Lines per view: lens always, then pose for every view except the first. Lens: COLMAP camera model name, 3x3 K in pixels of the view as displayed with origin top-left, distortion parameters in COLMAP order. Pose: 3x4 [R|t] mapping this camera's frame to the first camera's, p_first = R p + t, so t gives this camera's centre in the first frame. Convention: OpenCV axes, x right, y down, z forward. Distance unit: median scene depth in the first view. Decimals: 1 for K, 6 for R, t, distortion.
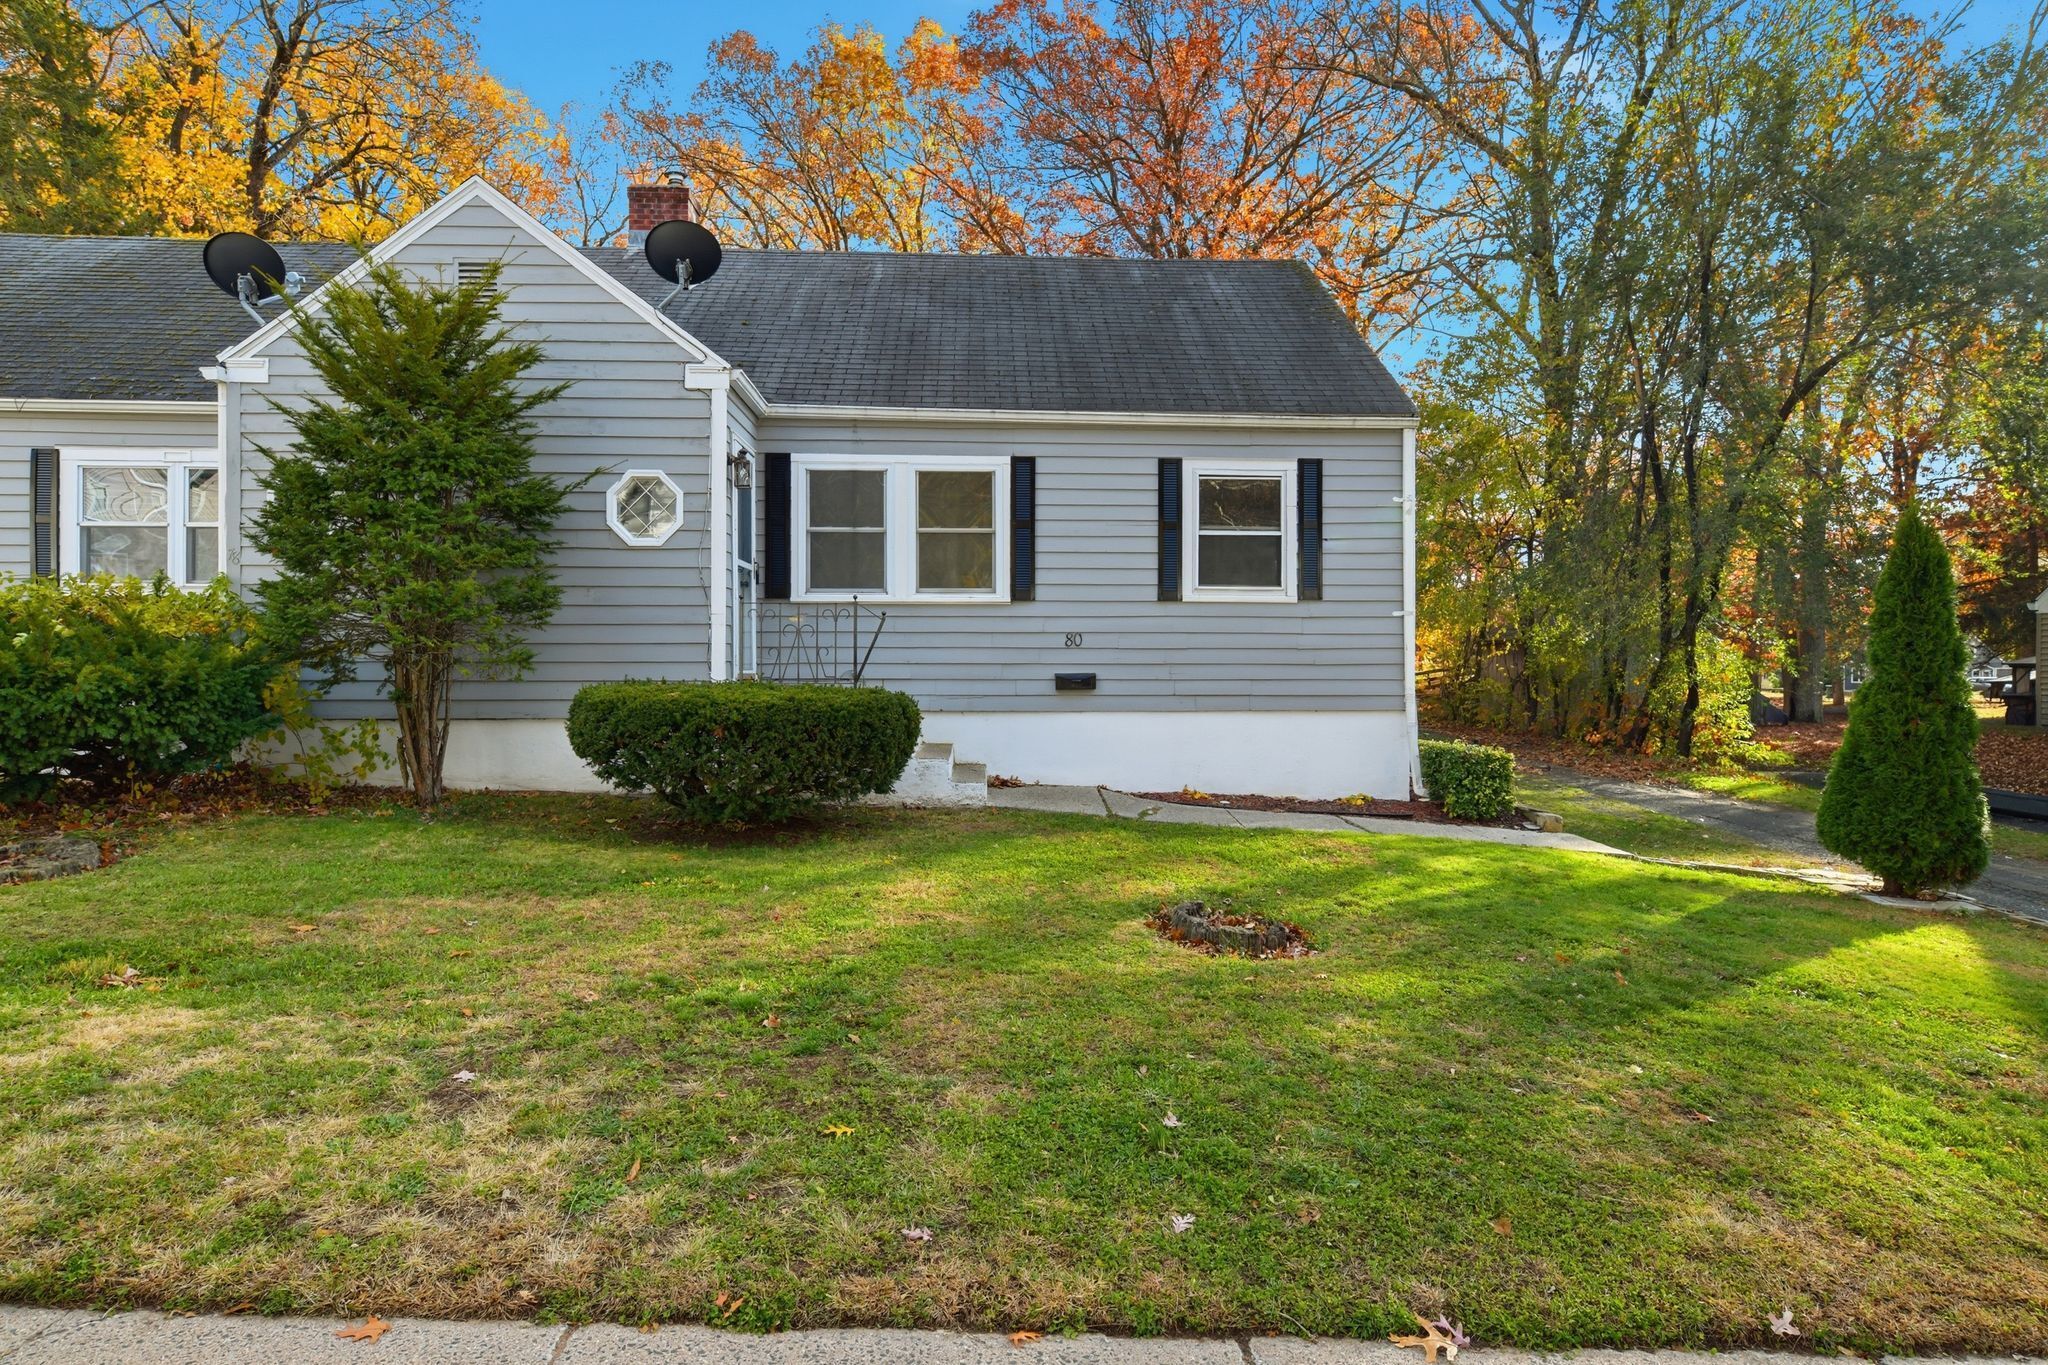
lens RADIAL K [[1052.0, 0, 1033.6], [0, 1052.0, 666.2], [0, 0, 1]] dist [-0.000293, 0.000188]
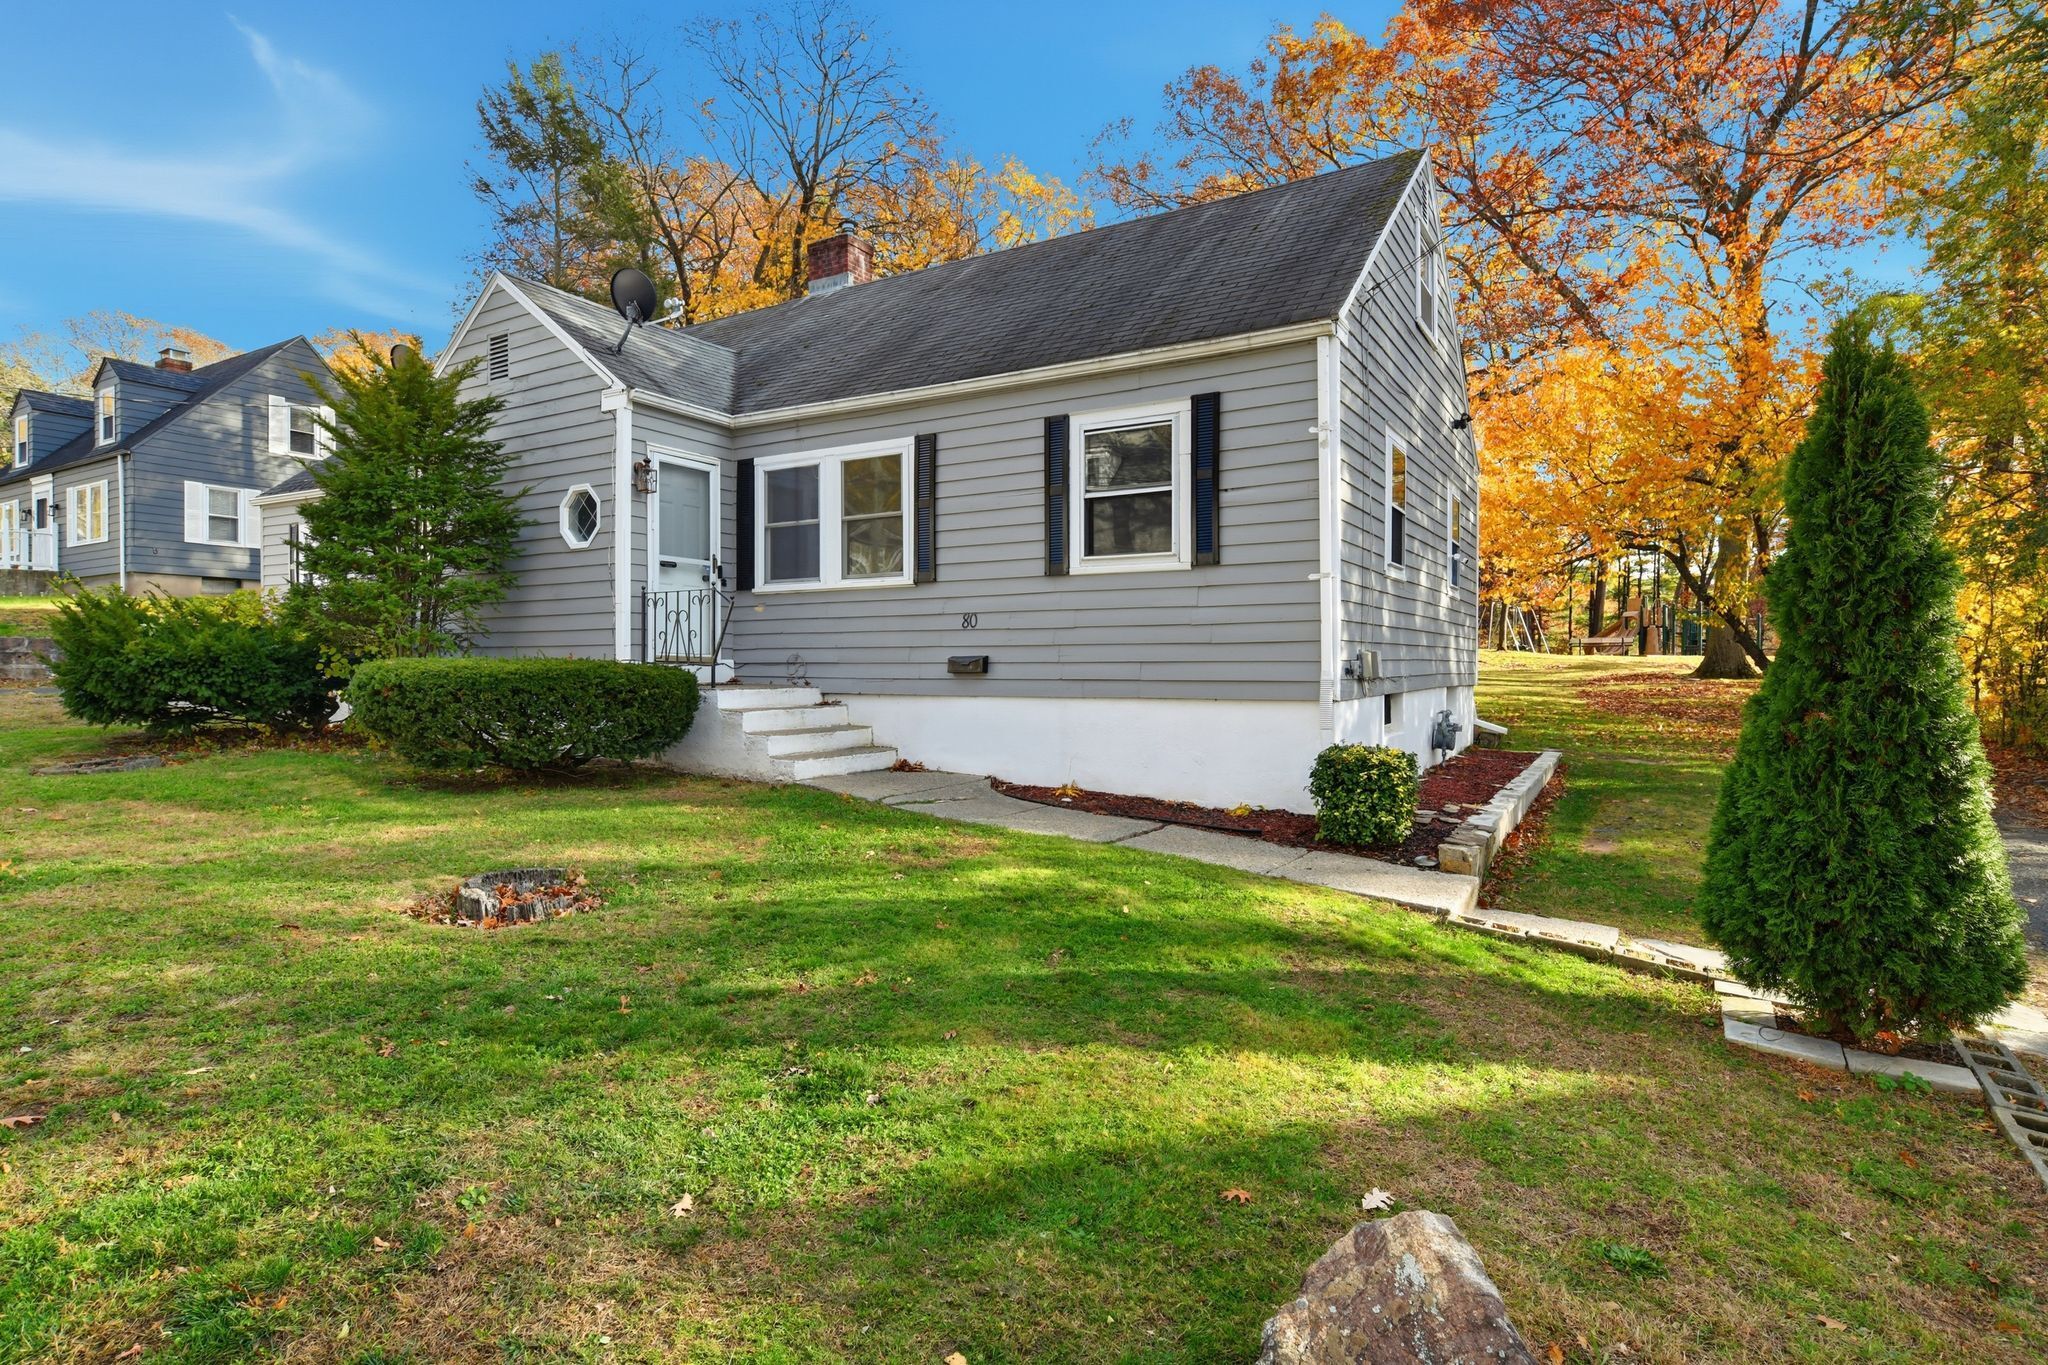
lens RADIAL K [[1052.0, 0, 1029.0], [0, 1052.0, 688.5], [0, 0, 1]] dist [-0.000293, 0.000188]
pose [[0.833481, 0.009165, -0.552473, 0.610311], [-0.006137, 0.999954, 0.007329, 0.028572], [0.552515, -0.002718, 0.833499, 0.237894]]
